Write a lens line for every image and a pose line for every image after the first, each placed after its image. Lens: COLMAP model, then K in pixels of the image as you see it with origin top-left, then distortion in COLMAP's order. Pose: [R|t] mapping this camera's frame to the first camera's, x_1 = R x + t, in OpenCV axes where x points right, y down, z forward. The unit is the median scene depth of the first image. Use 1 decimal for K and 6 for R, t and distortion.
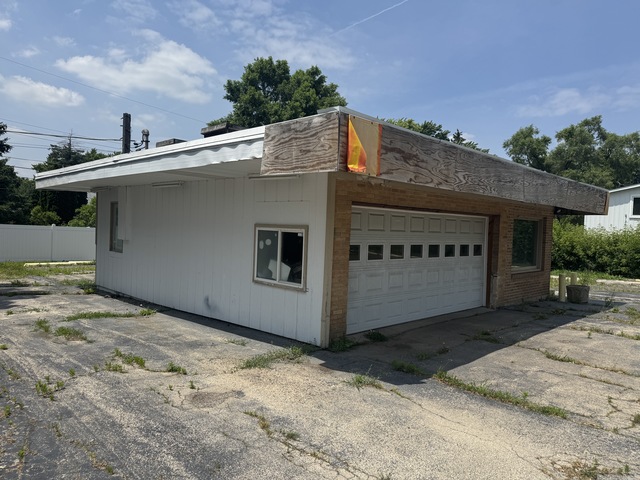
lens RADIAL K [[457.3, 0, 322.7], [0, 457.3, 232.1], [0, 0, 1]] dist [0.042477, -0.047128]
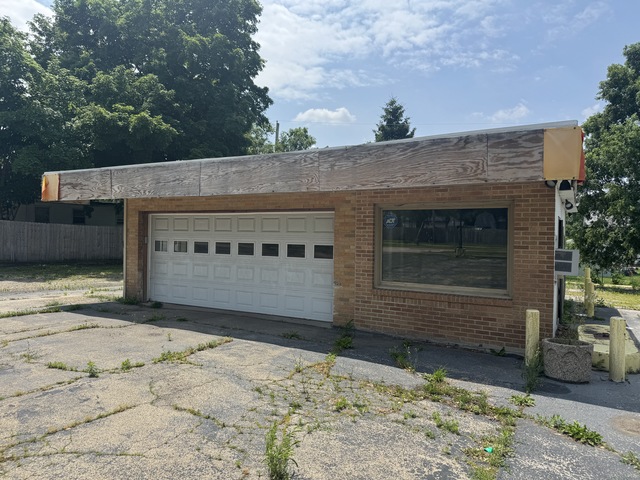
lens RADIAL K [[457.3, 0, 322.7], [0, 457.3, 232.1], [0, 0, 1]] dist [0.042477, -0.047128]
pose [[0.260624, -0.042695, -0.964496, 1.446858], [-0.018216, 0.998626, -0.049128, 0.056462], [0.965269, 0.030373, 0.259488, 0.994598]]
